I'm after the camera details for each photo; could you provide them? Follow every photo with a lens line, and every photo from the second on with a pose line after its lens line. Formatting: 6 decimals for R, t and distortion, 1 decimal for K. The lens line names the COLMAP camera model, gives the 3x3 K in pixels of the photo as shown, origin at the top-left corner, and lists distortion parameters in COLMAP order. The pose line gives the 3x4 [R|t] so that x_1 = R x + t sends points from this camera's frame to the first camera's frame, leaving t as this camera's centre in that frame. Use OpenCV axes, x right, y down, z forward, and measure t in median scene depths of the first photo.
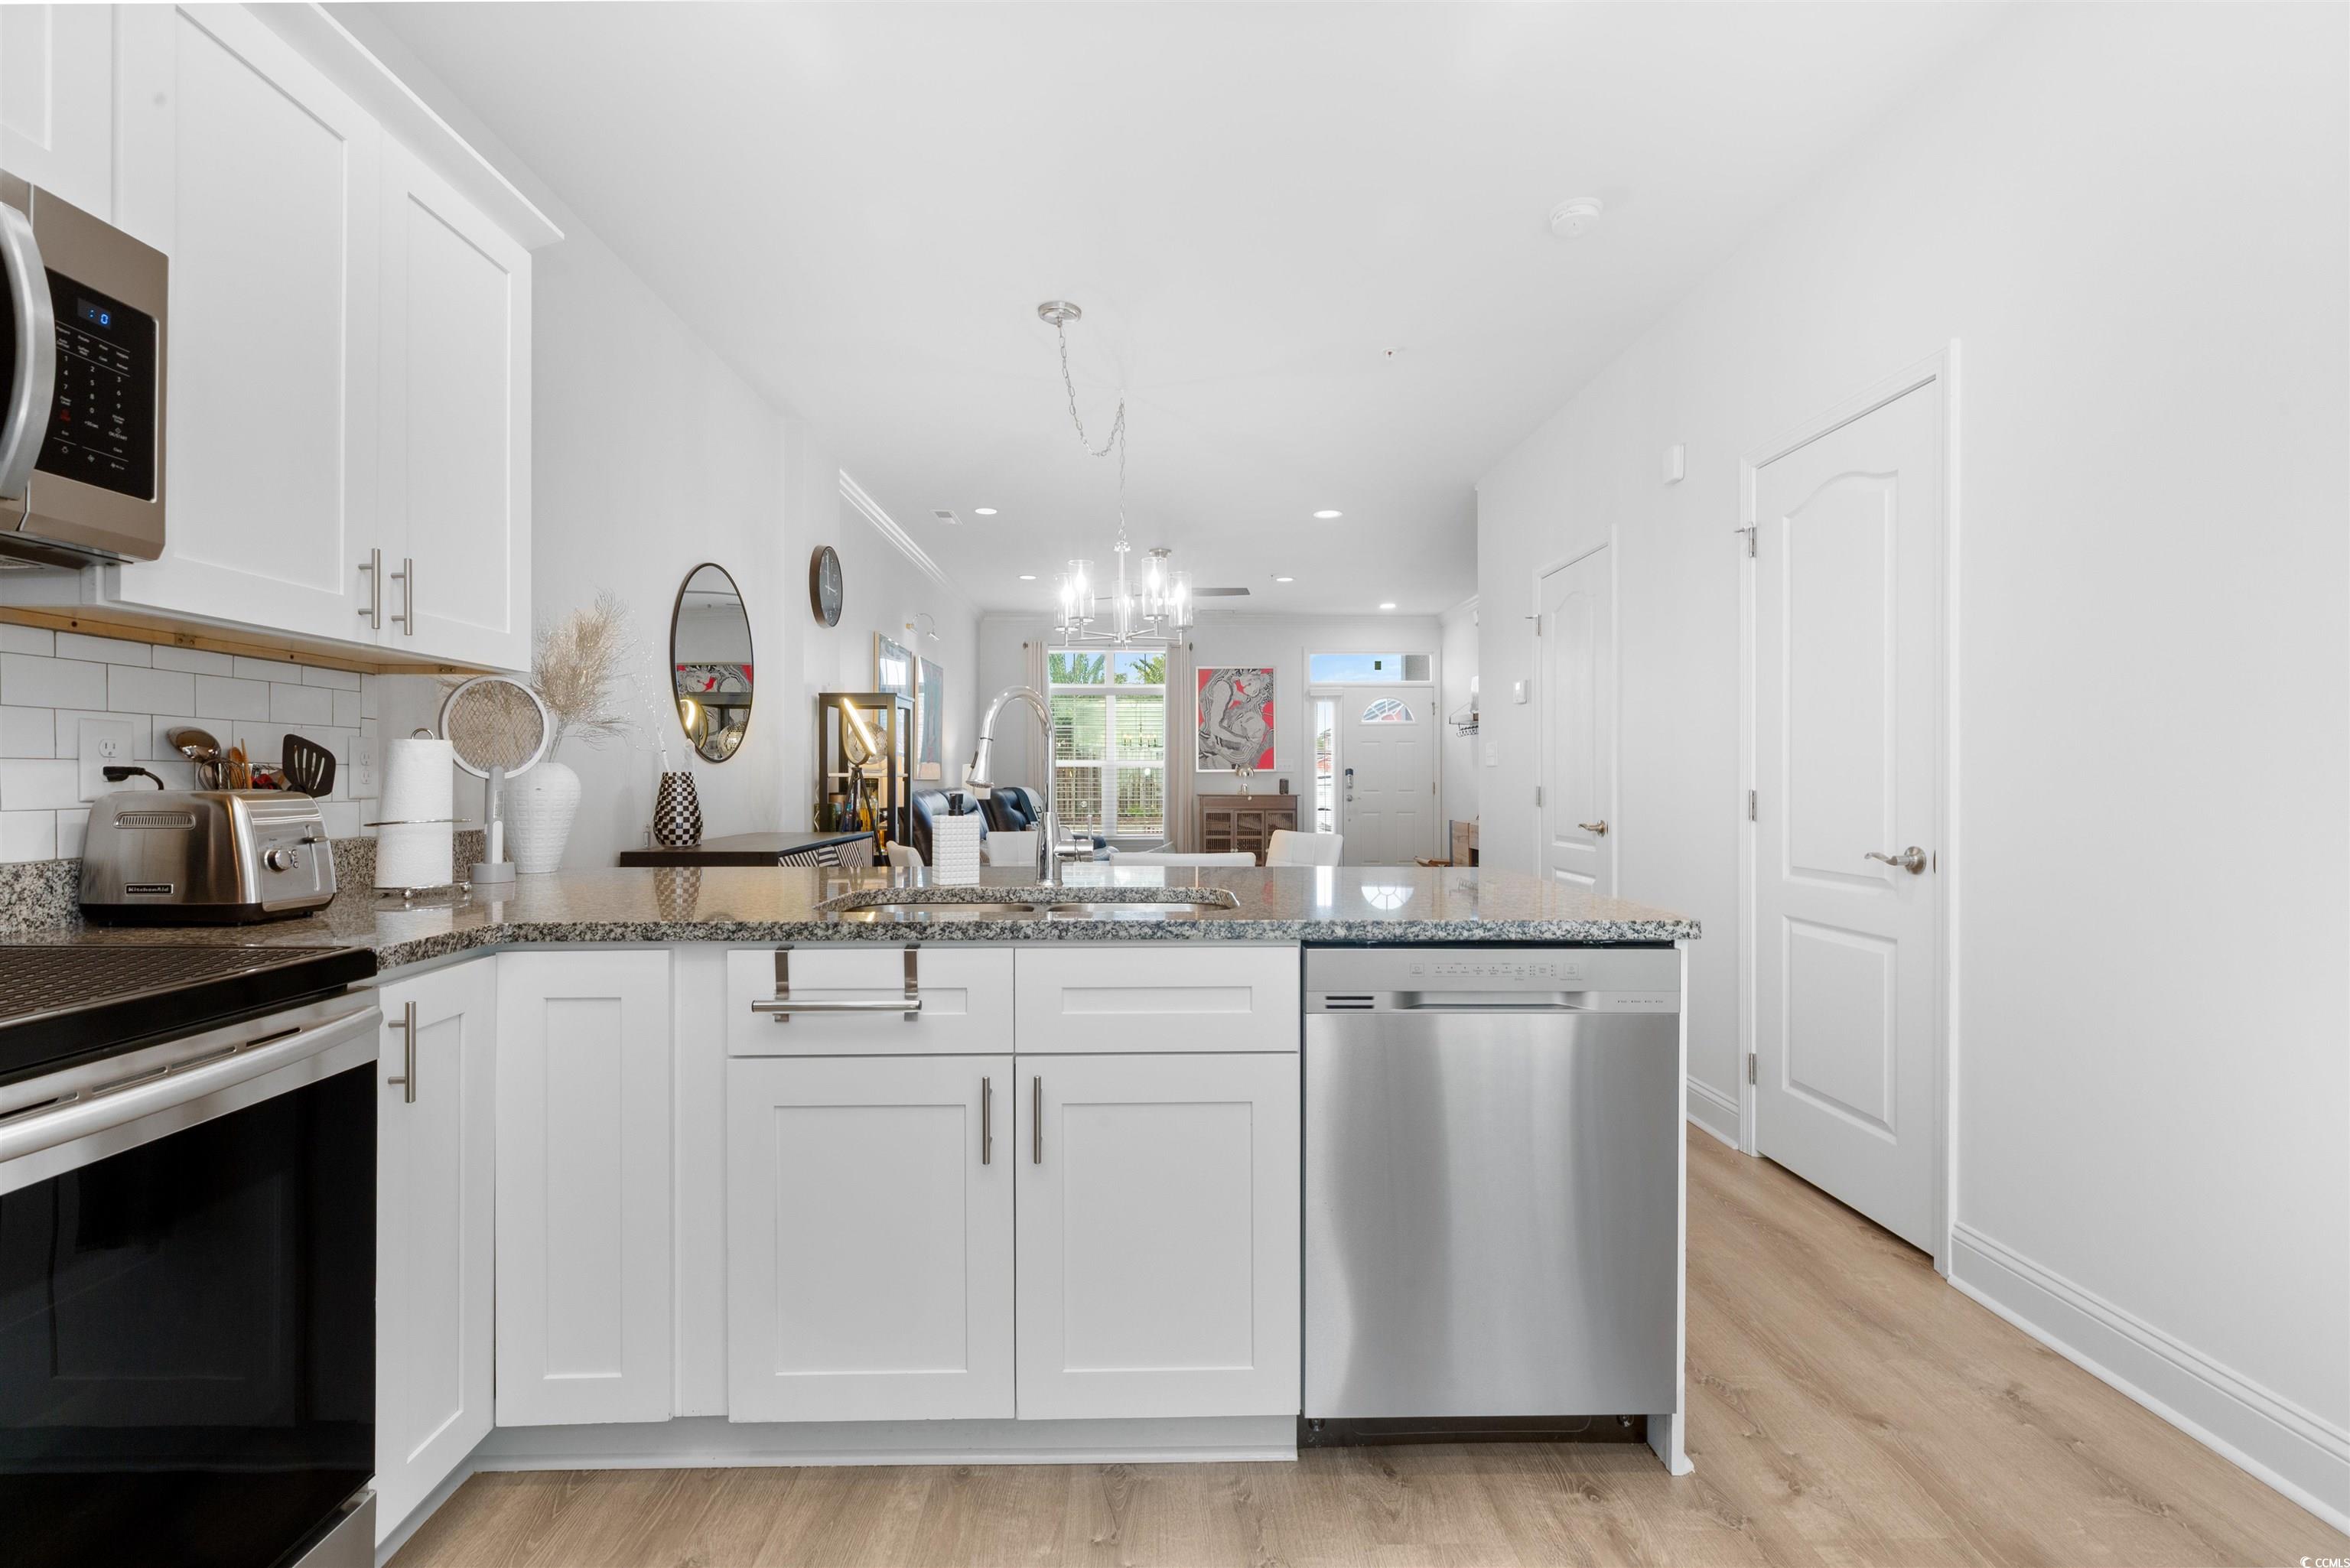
lens RADIAL K [[1052.8, 0, 1175.0], [0, 1052.8, 784.0], [0, 0, 1]] dist [0.002610, 0.000197]
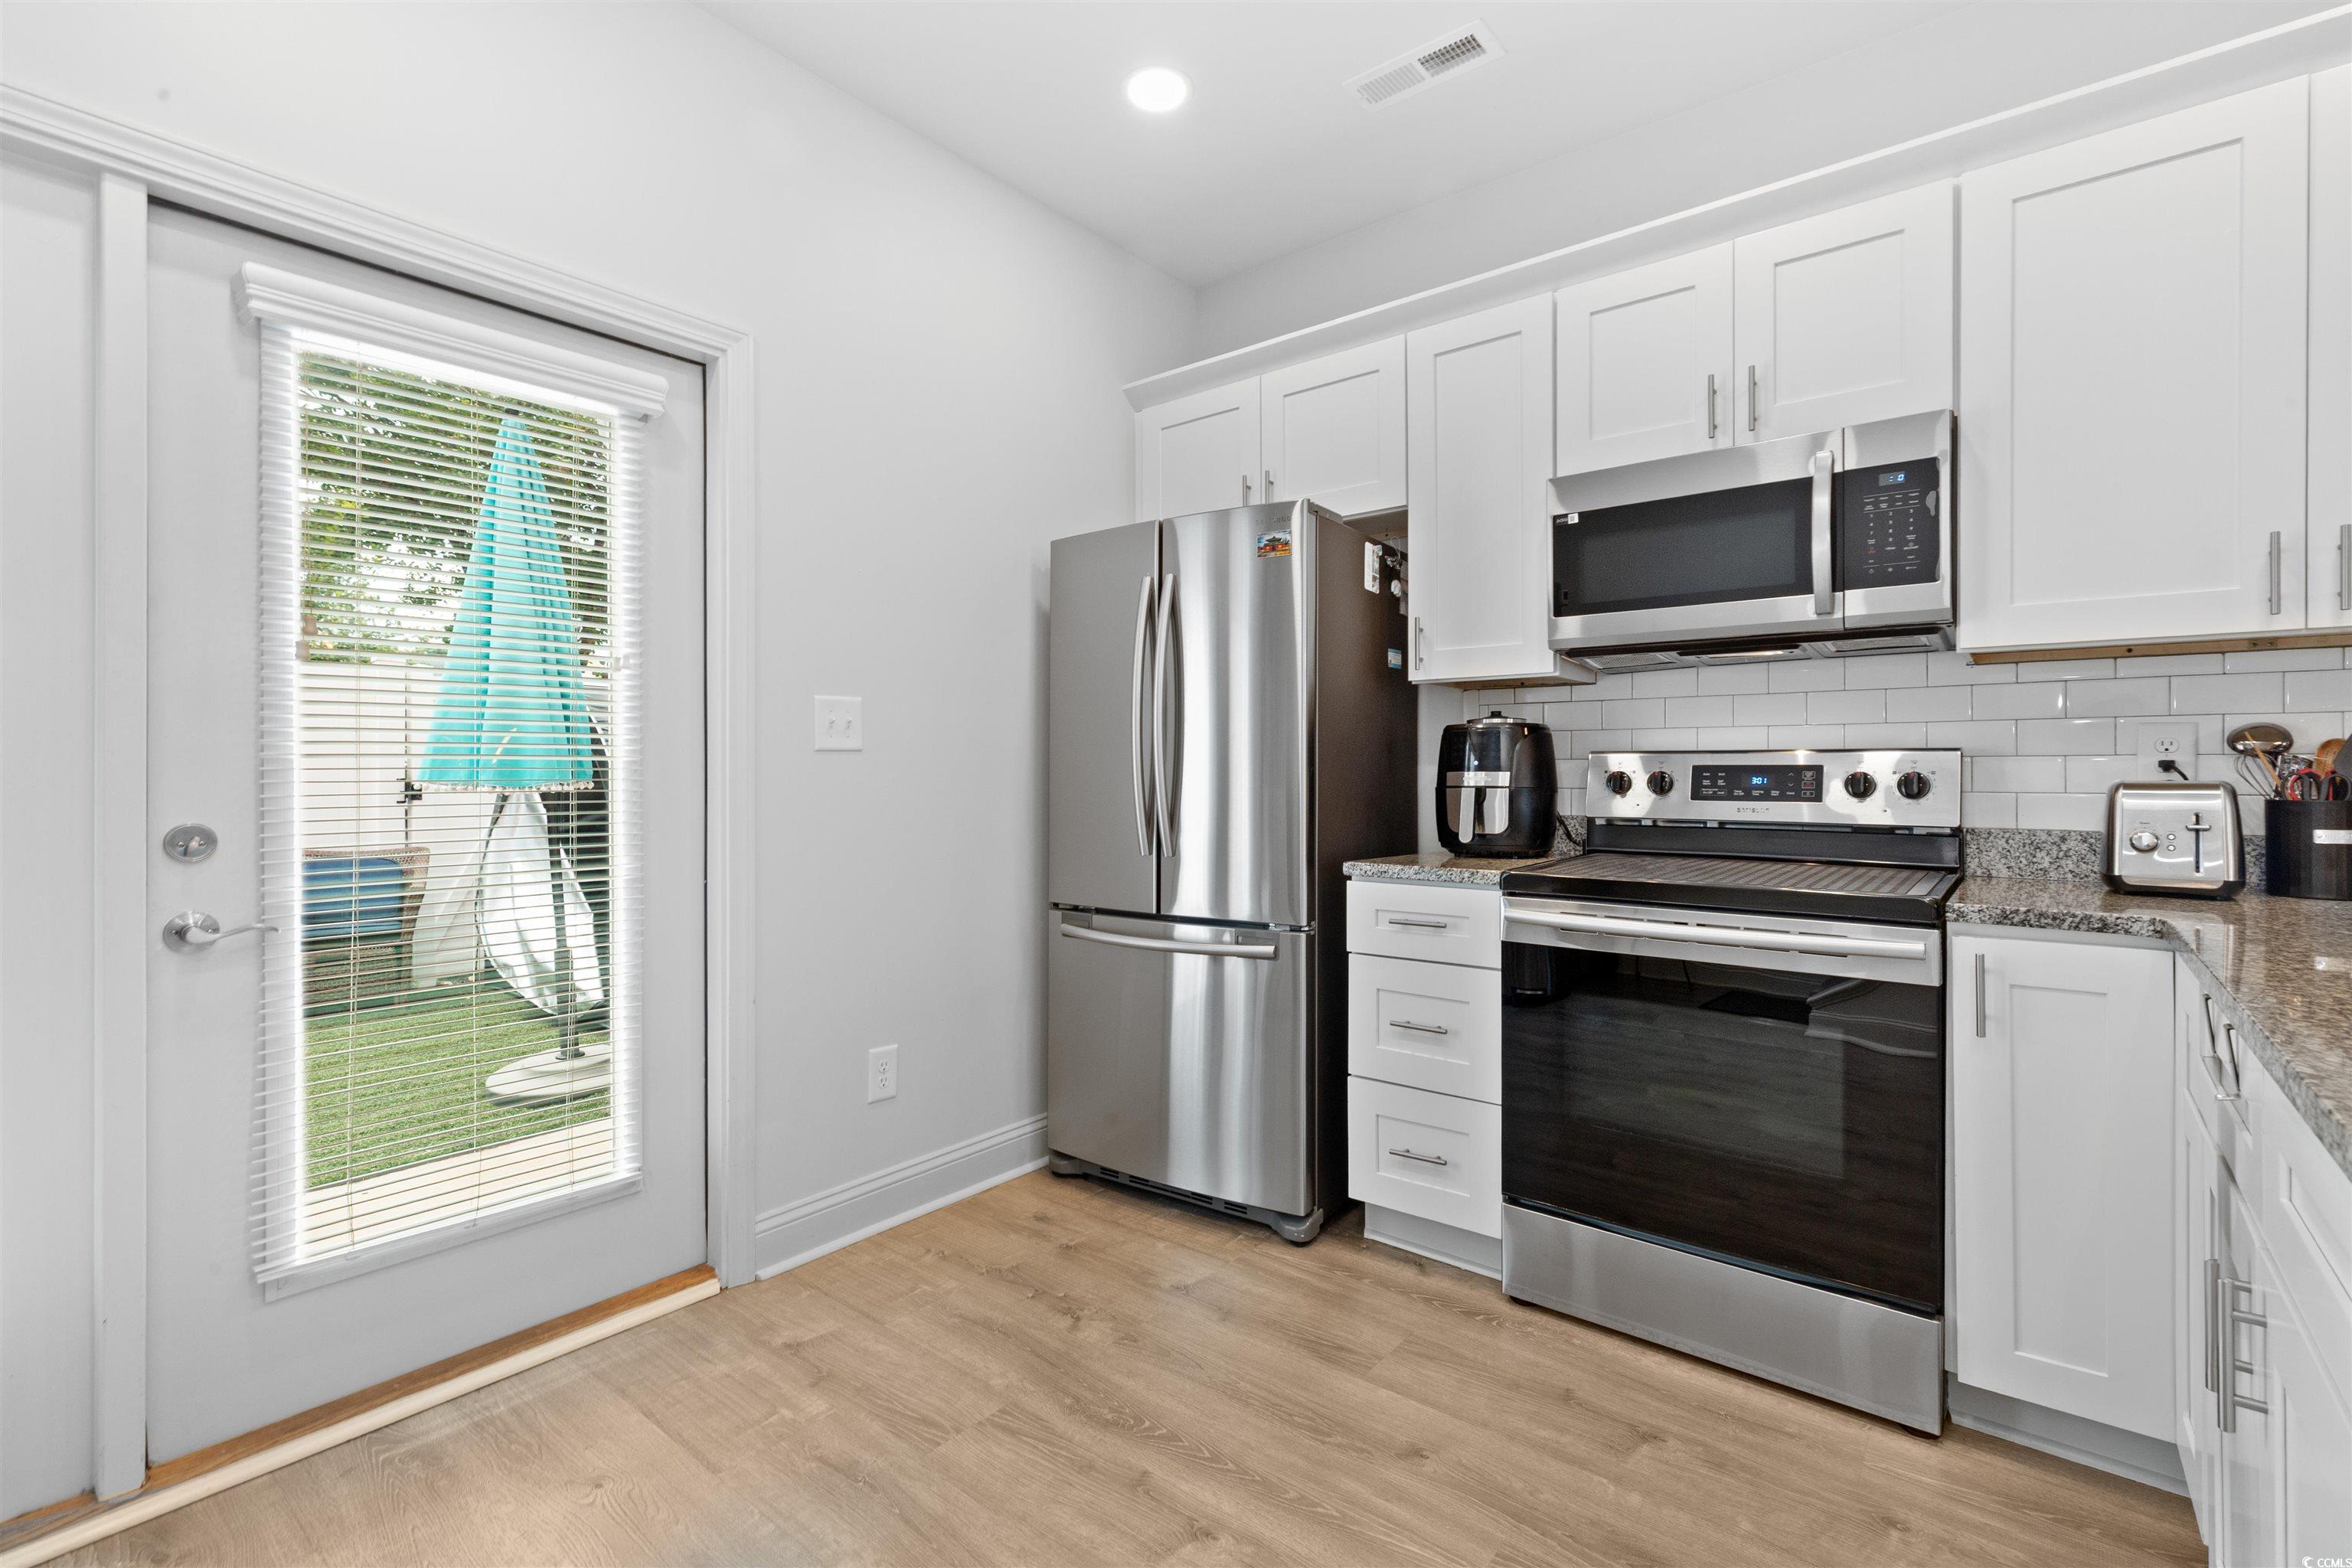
lens RADIAL K [[1058.2, 0, 1173.8], [0, 1058.2, 775.1], [0, 0, 1]] dist [0.004940, 0.000507]
pose [[-0.651926, 0.002371, -0.758279, 0.618695], [-0.004687, 0.999963, 0.007157, -0.002488], [0.758268, 0.008220, -0.651891, 0.842919]]
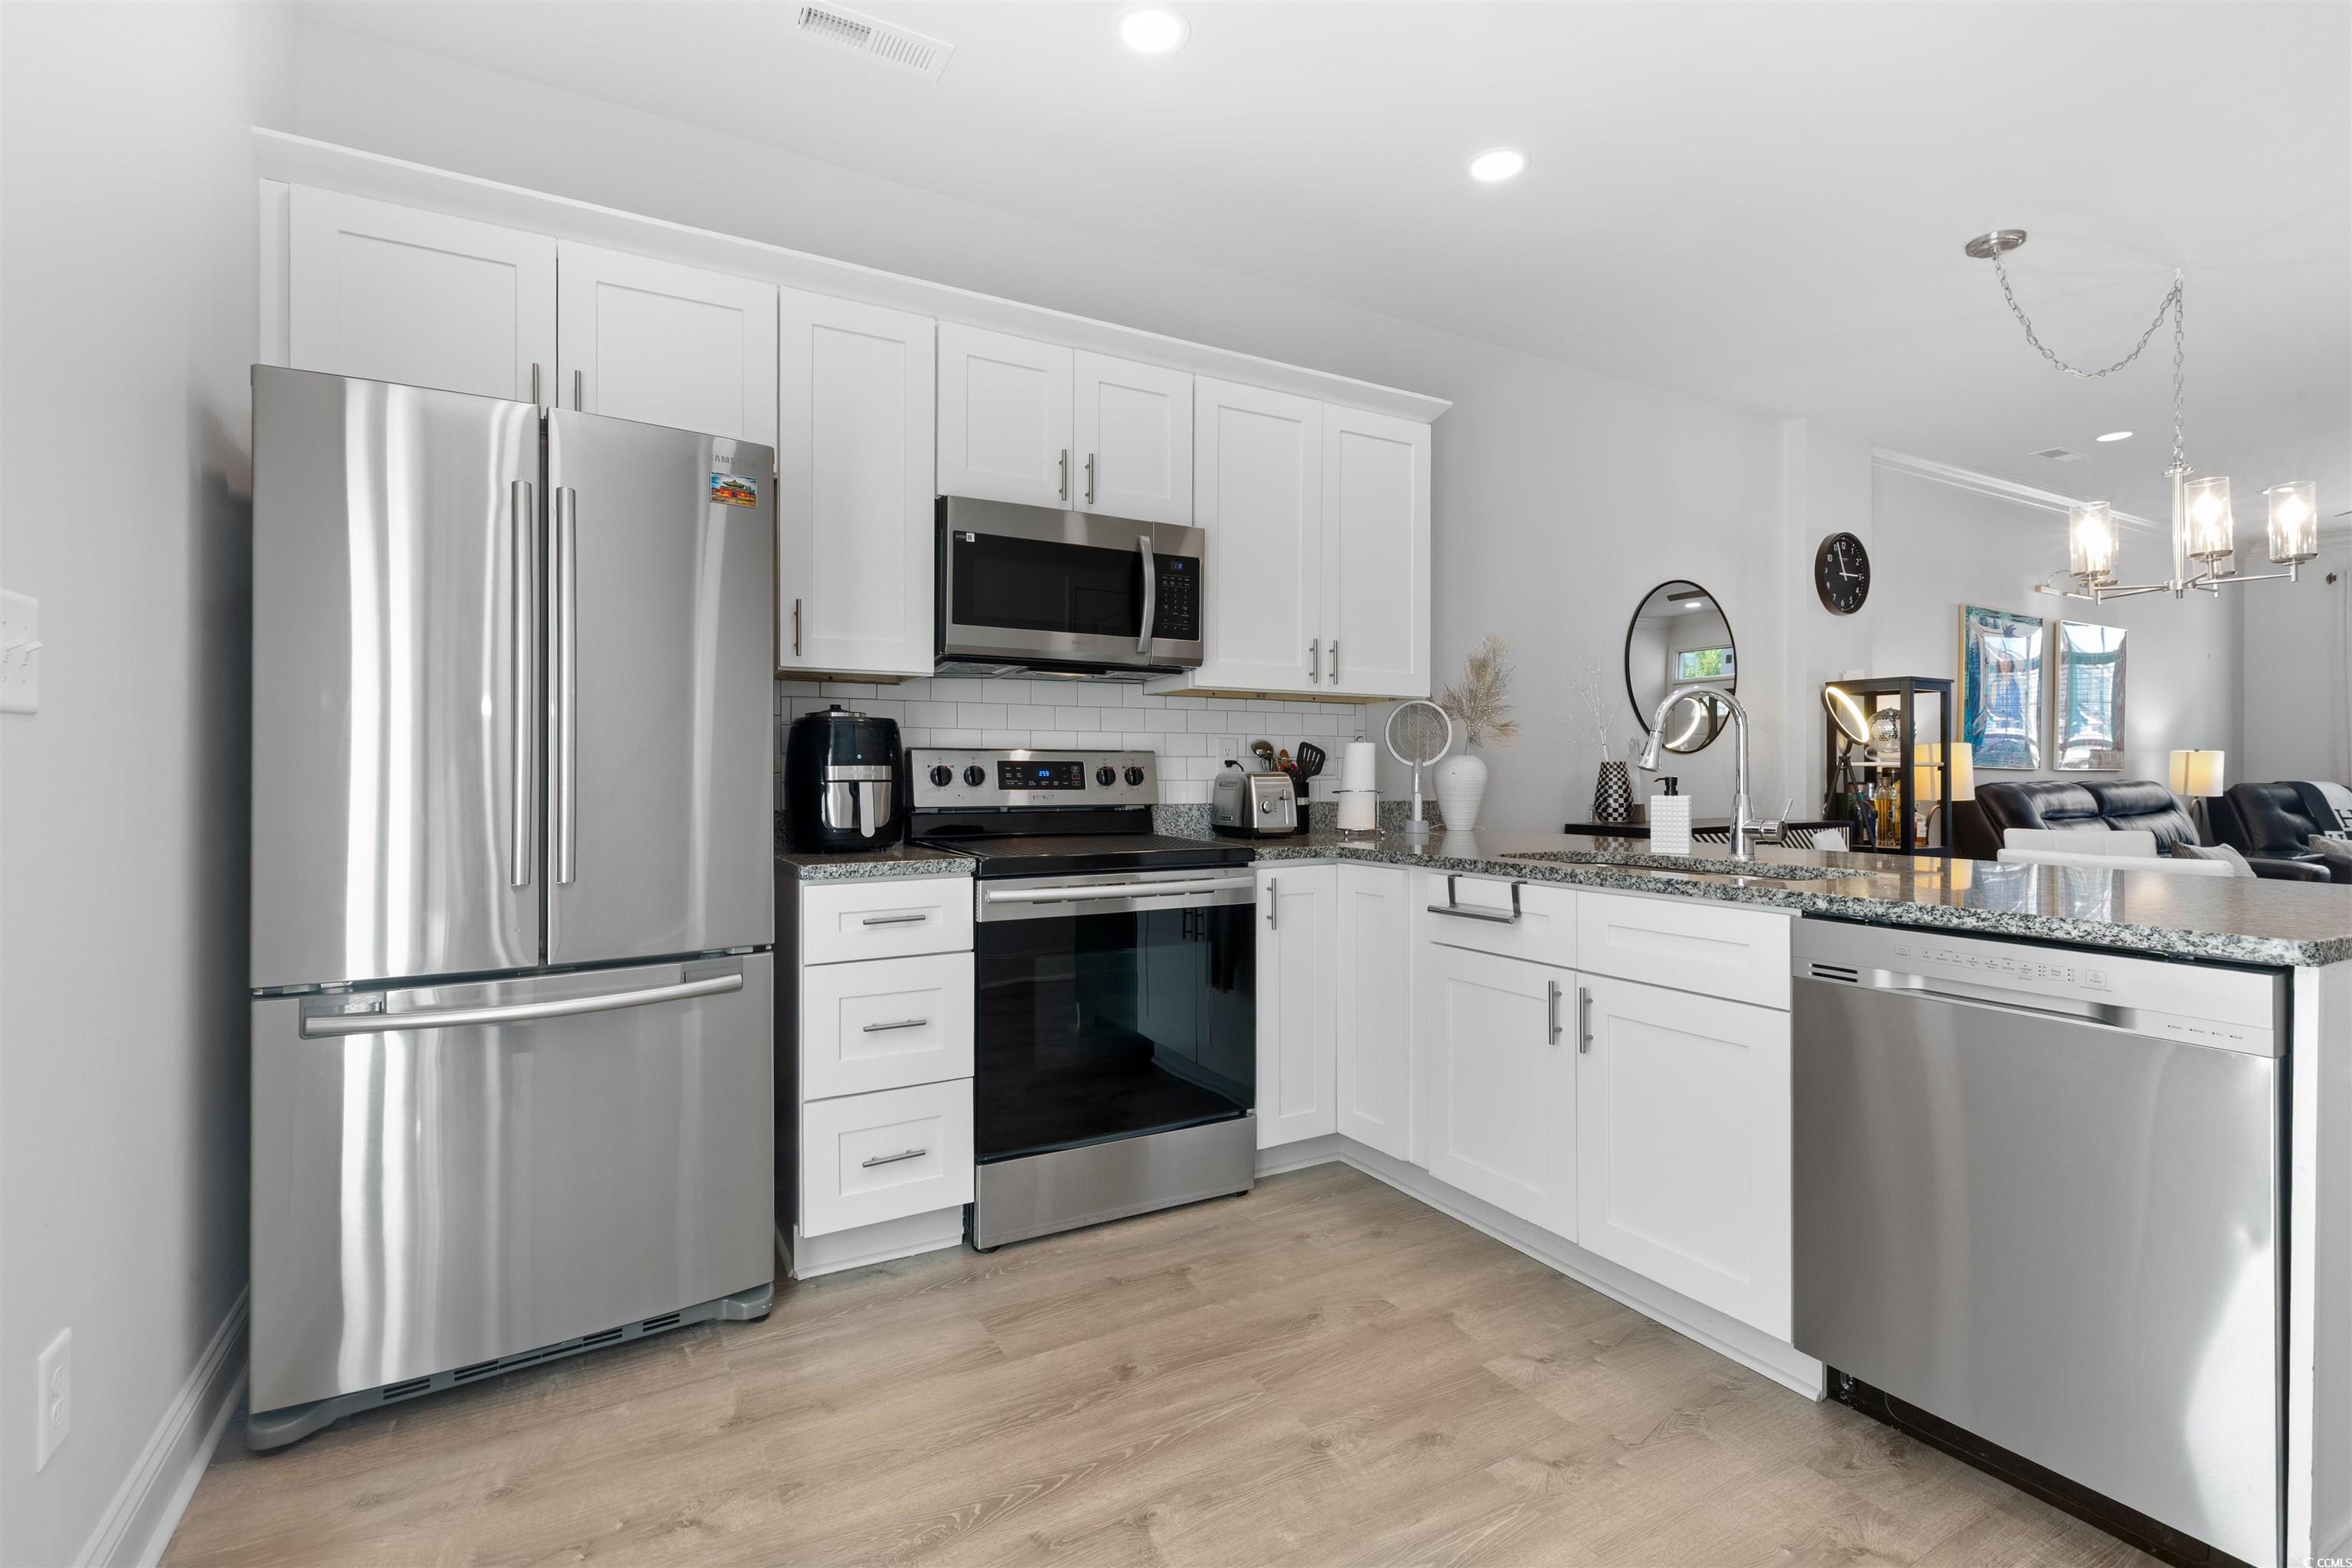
lens RADIAL K [[1077.4, 0, 1166.0], [0, 1077.4, 772.3], [0, 0, 1]] dist [0.002879, 0.000615]
pose [[0.466592, 0.000837, -0.884472, 0.737607], [-0.004875, 0.999987, -0.001626, 0.010612], [0.884459, 0.005071, 0.466590, -0.089590]]
